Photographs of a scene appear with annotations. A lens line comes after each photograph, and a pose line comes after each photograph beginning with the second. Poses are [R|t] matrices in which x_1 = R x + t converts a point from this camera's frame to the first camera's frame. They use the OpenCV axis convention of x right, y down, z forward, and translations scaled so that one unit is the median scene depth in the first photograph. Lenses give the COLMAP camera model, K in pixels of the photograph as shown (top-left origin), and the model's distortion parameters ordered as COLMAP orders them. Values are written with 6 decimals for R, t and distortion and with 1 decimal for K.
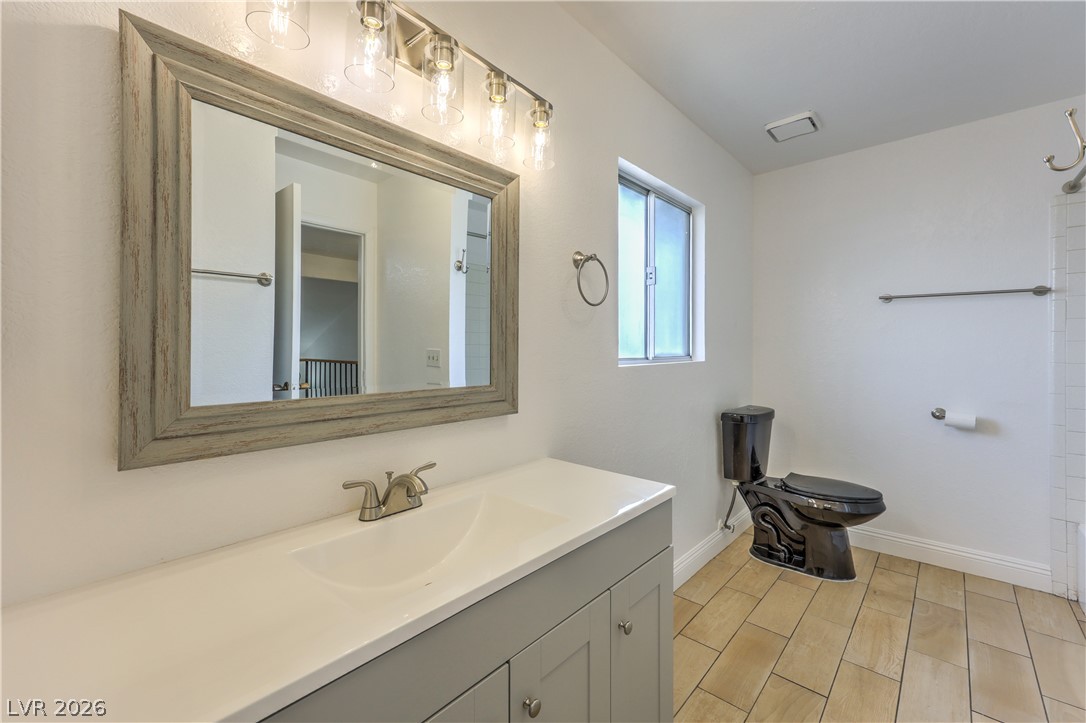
lens RADIAL K [[441.3, 0, 550.4], [0, 441.3, 356.6], [0, 0, 1]] dist [0.004372, 0.000473]
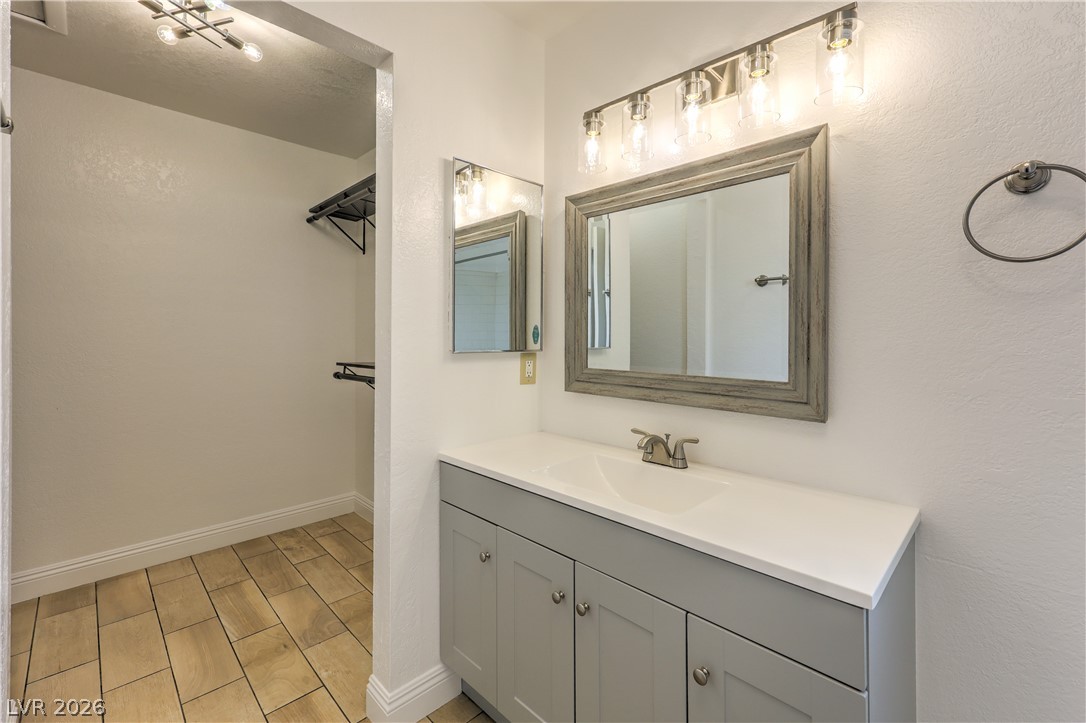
lens RADIAL K [[457.2, 0, 547.8], [0, 457.2, 328.4], [0, 0, 1]] dist [0.001794, 0.000209]
pose [[-0.050080, -0.001239, -0.998744, 0.942687], [-0.005103, 0.999986, -0.000985, -0.047755], [0.998732, 0.005047, -0.050086, 0.657914]]
